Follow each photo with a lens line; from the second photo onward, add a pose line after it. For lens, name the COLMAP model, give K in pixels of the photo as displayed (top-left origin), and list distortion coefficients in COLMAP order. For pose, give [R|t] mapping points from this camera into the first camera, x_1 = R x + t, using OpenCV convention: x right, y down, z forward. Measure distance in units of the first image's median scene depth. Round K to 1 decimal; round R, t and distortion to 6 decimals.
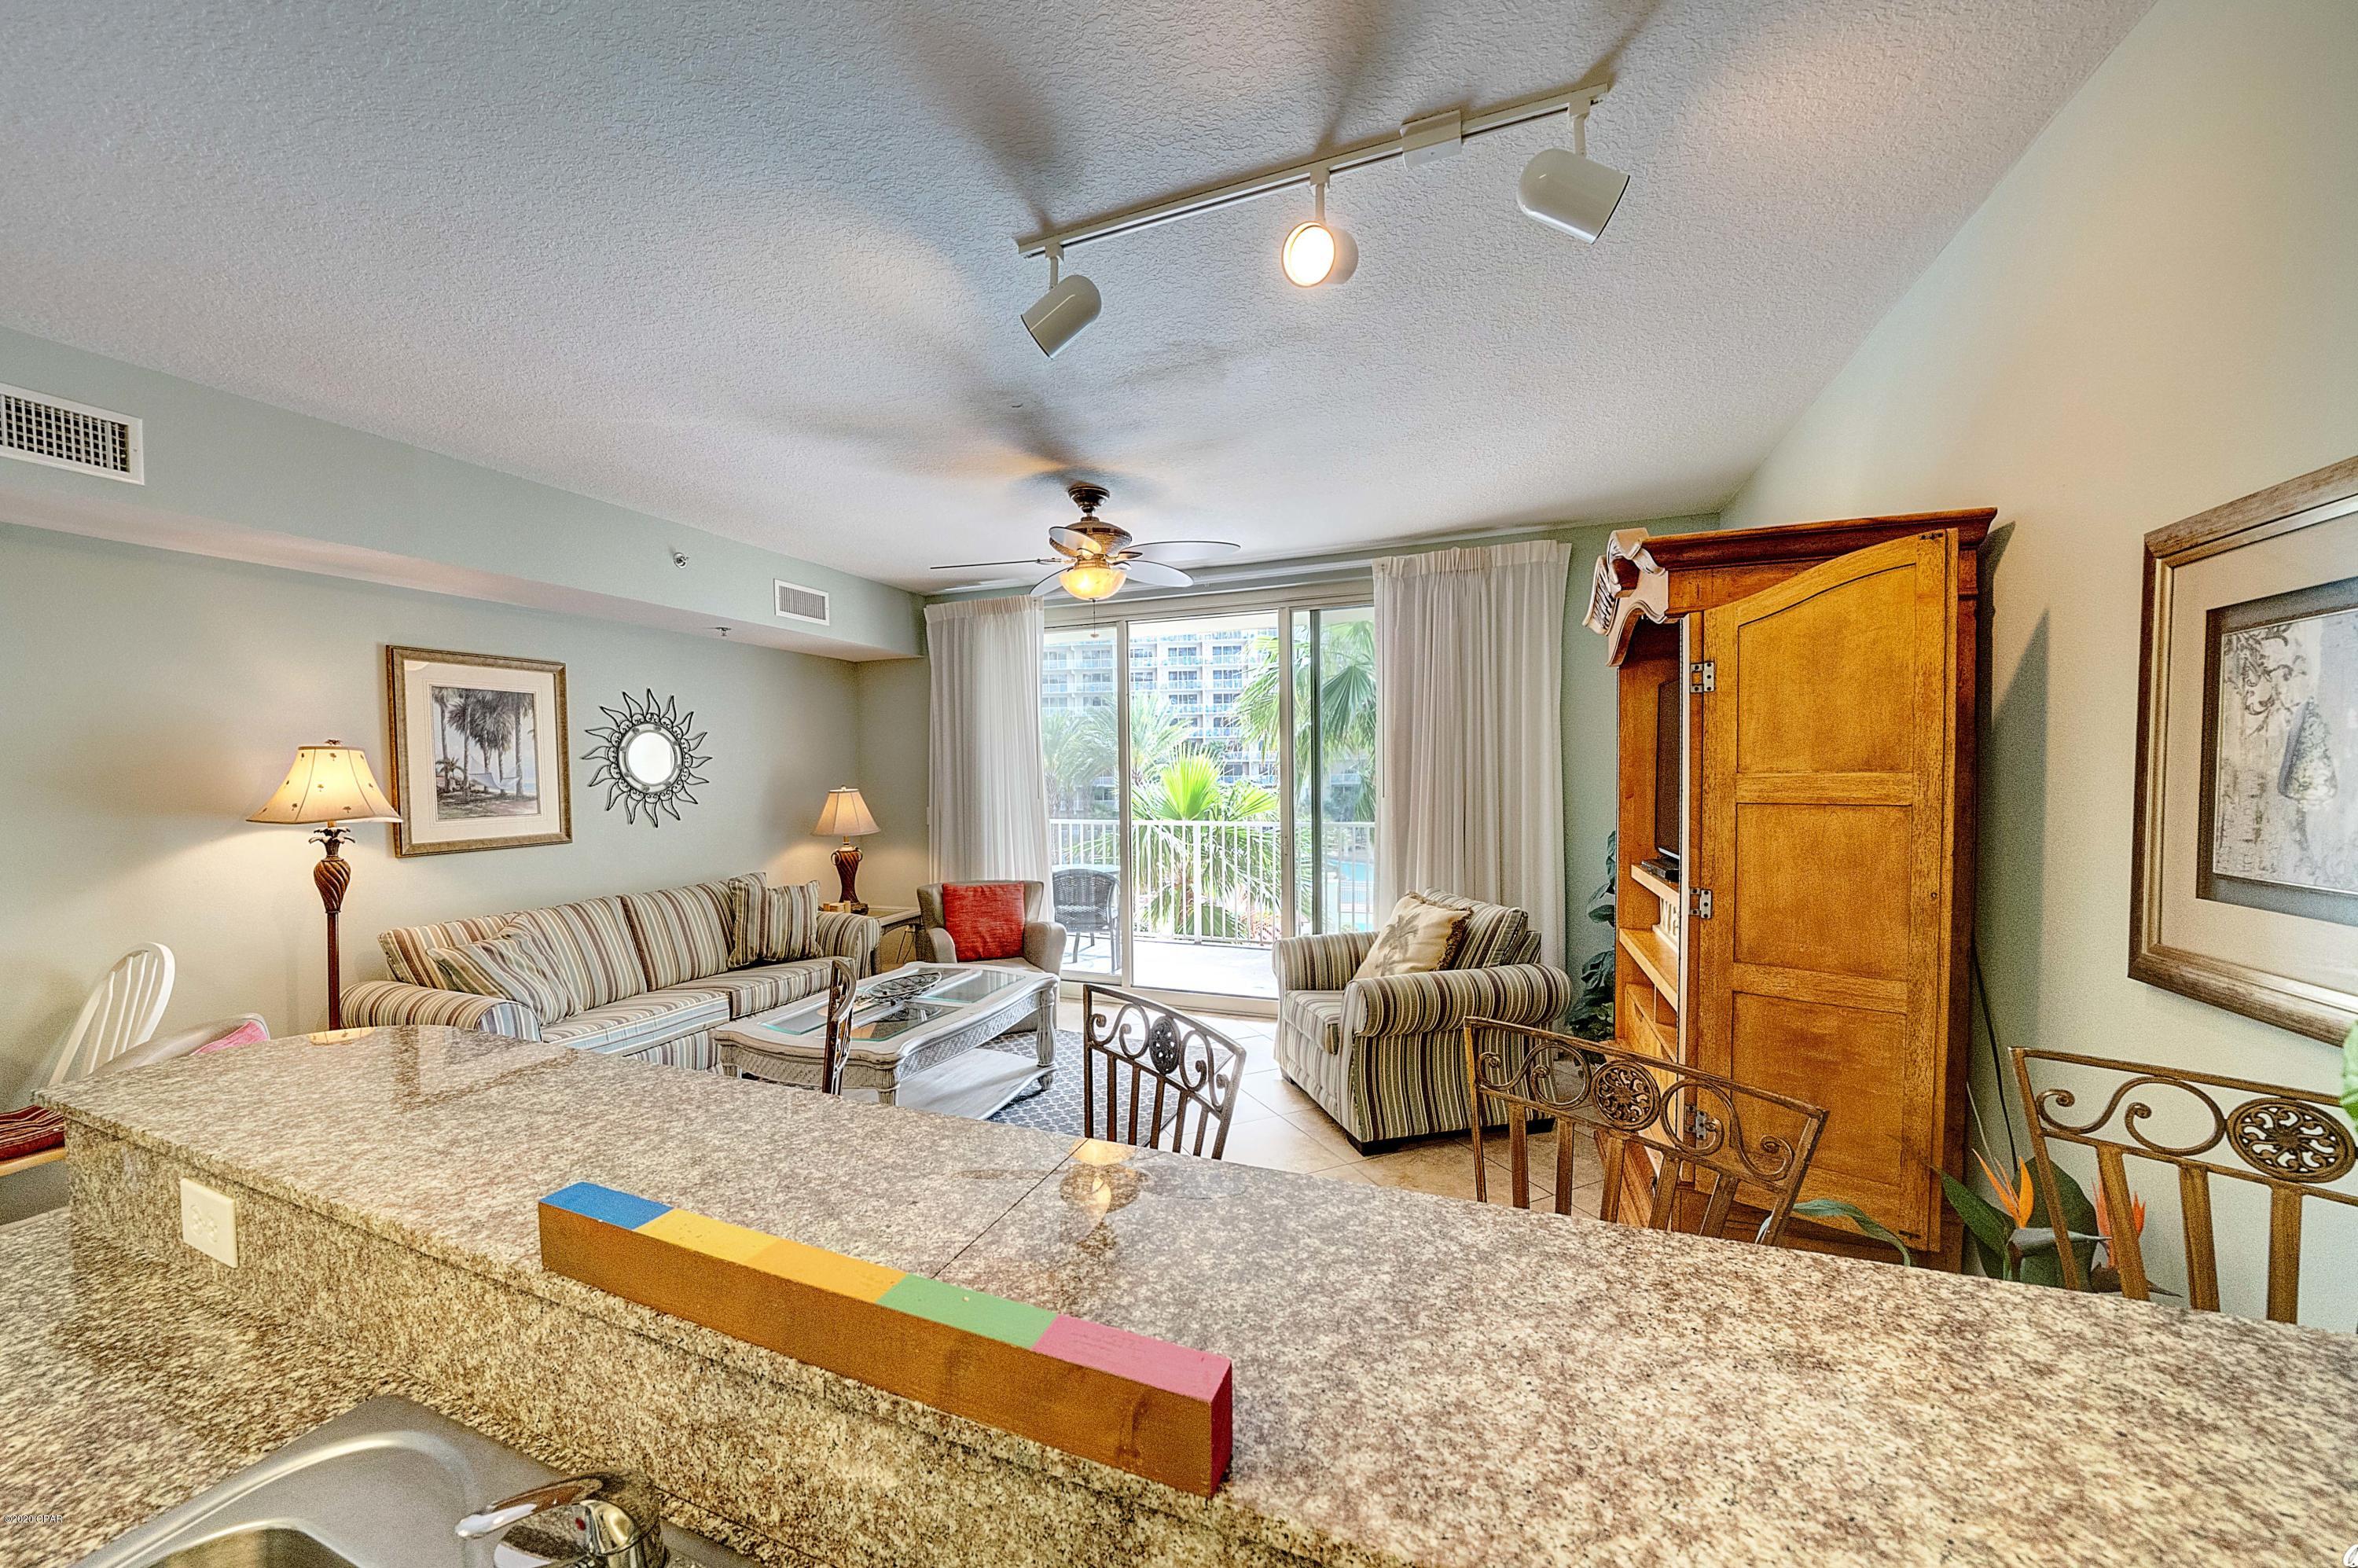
lens RADIAL K [[828.2, 0, 1158.8], [0, 828.2, 798.4], [0, 0, 1]] dist [-0.025785, 0.002879]
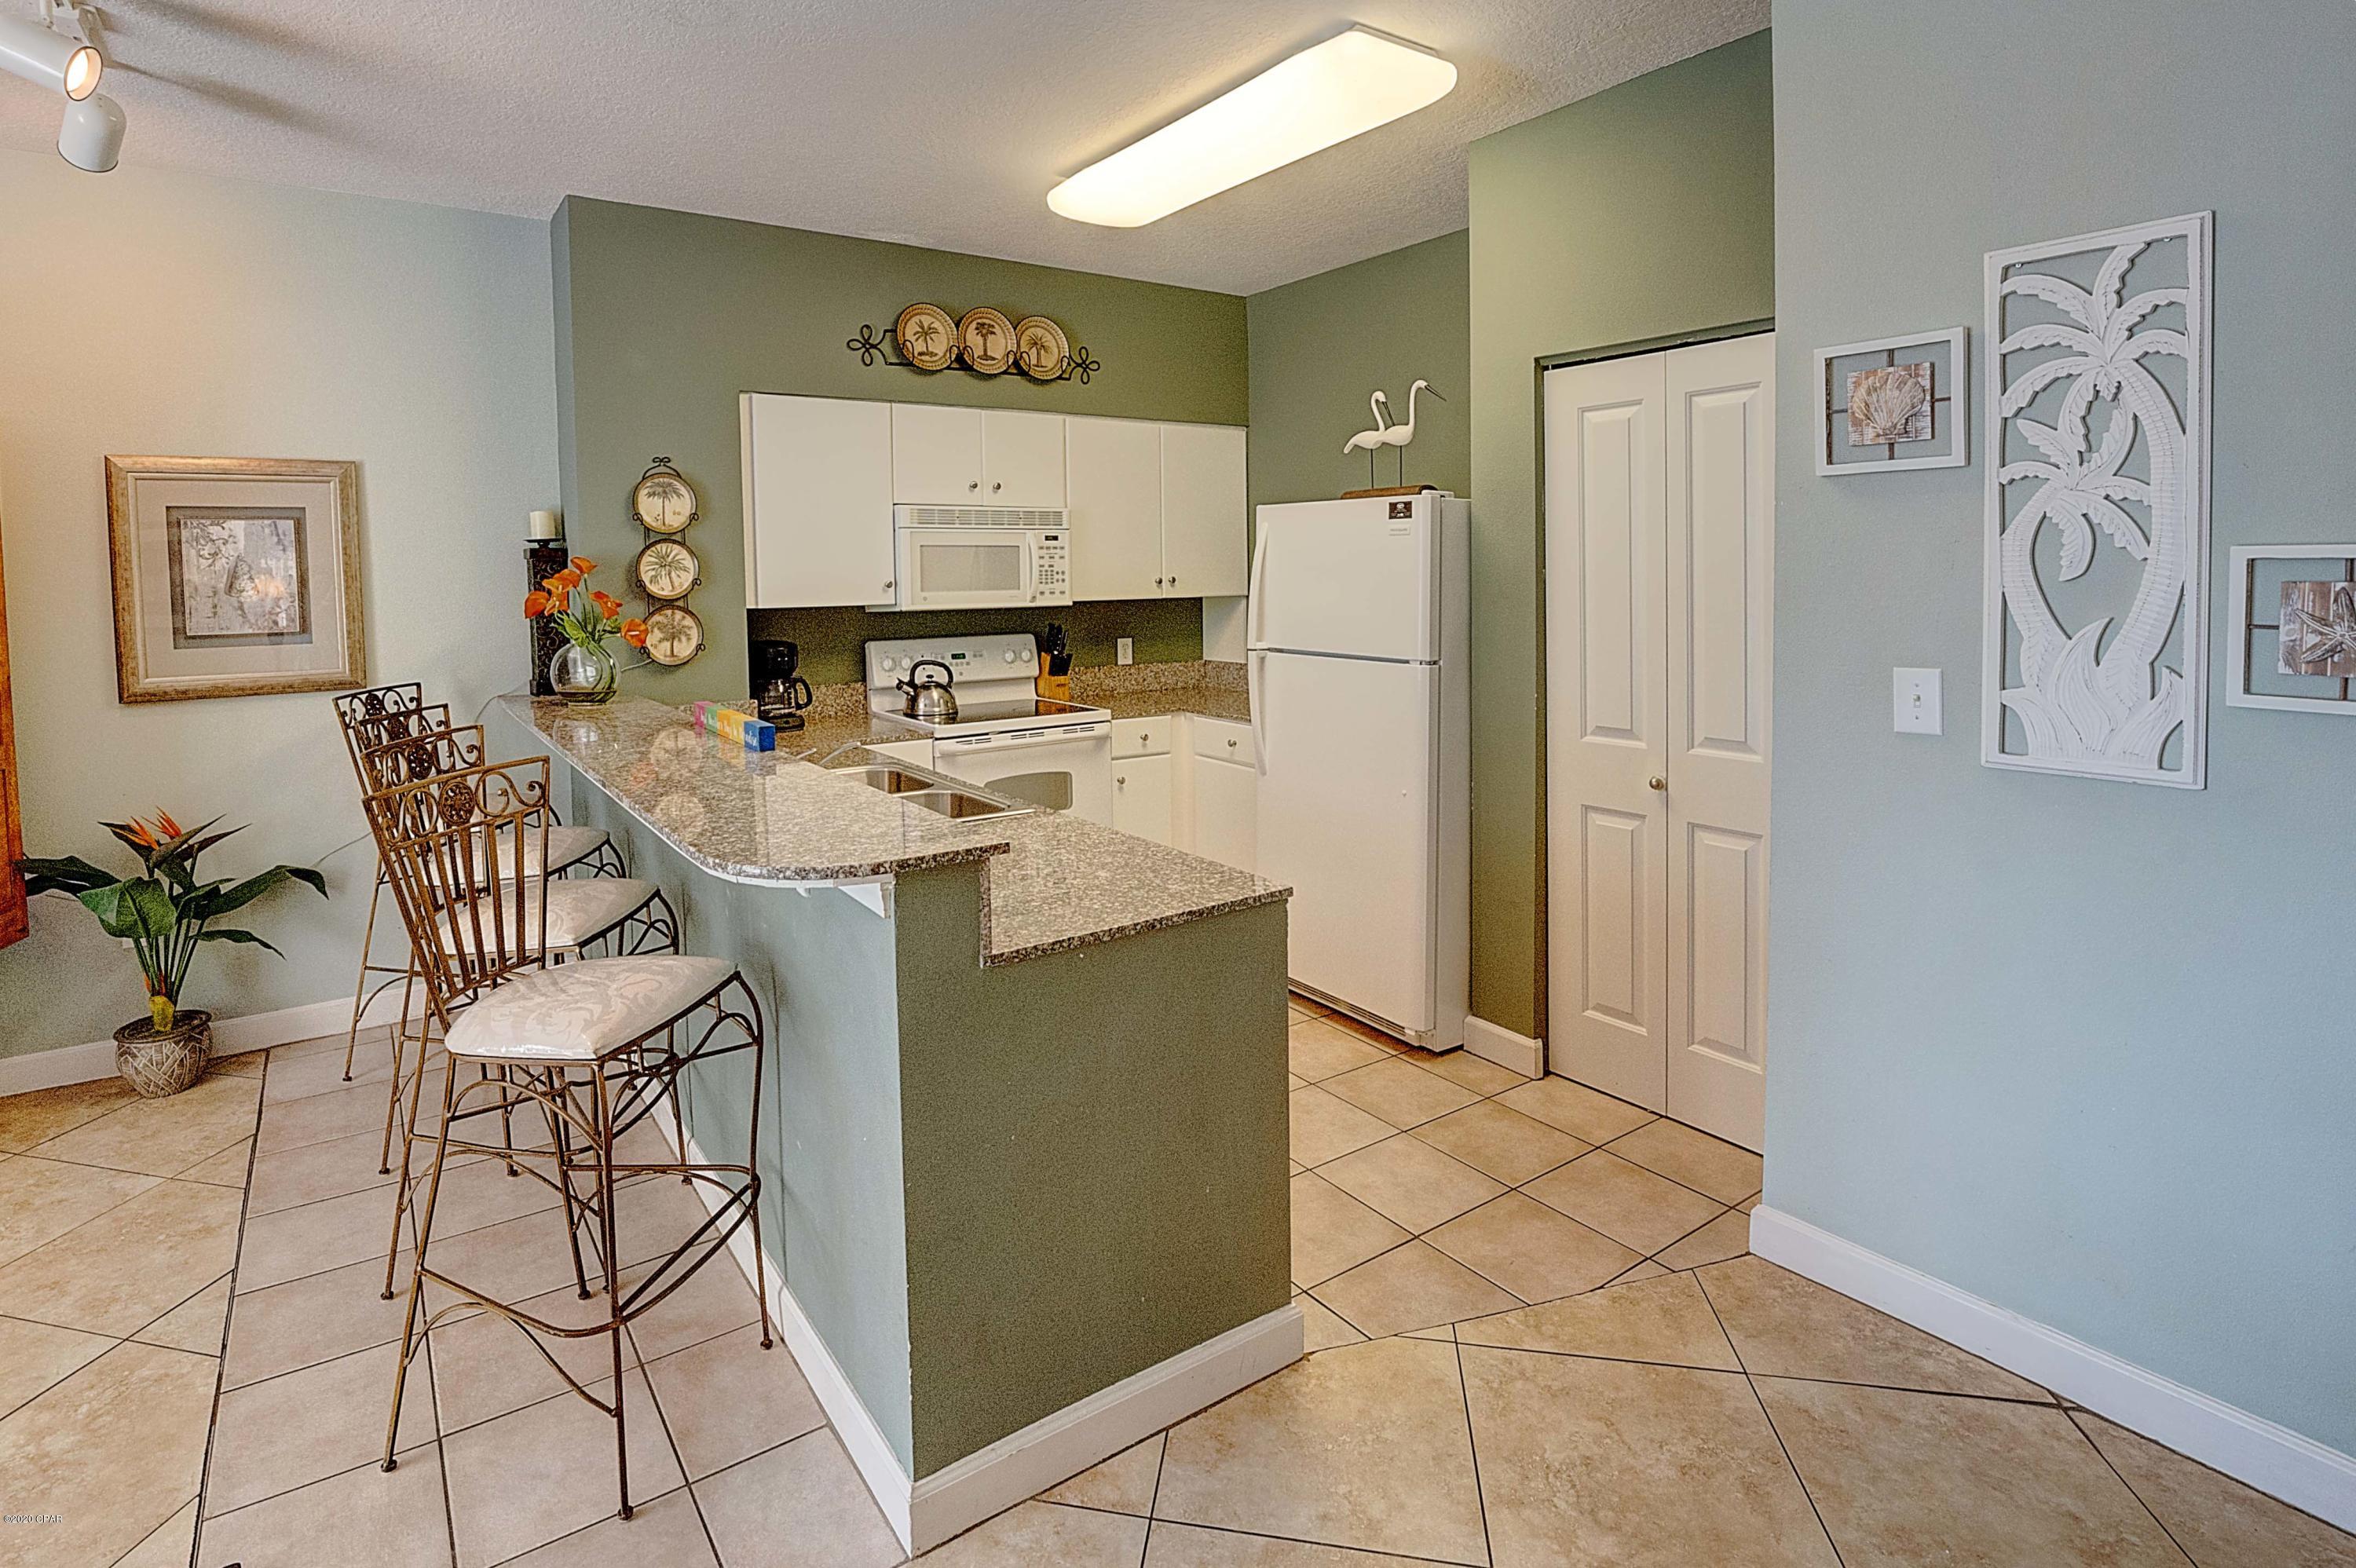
lens RADIAL K [[1141.6, 0, 1078.7], [0, 1141.6, 613.0], [0, 0, 1]] dist [-0.024101, -0.000762]
pose [[-0.815519, 0.000209, 0.578731, -0.685781], [0.042710, 0.997295, 0.059825, -0.011883], [-0.577153, 0.073506, -0.813321, 0.621839]]
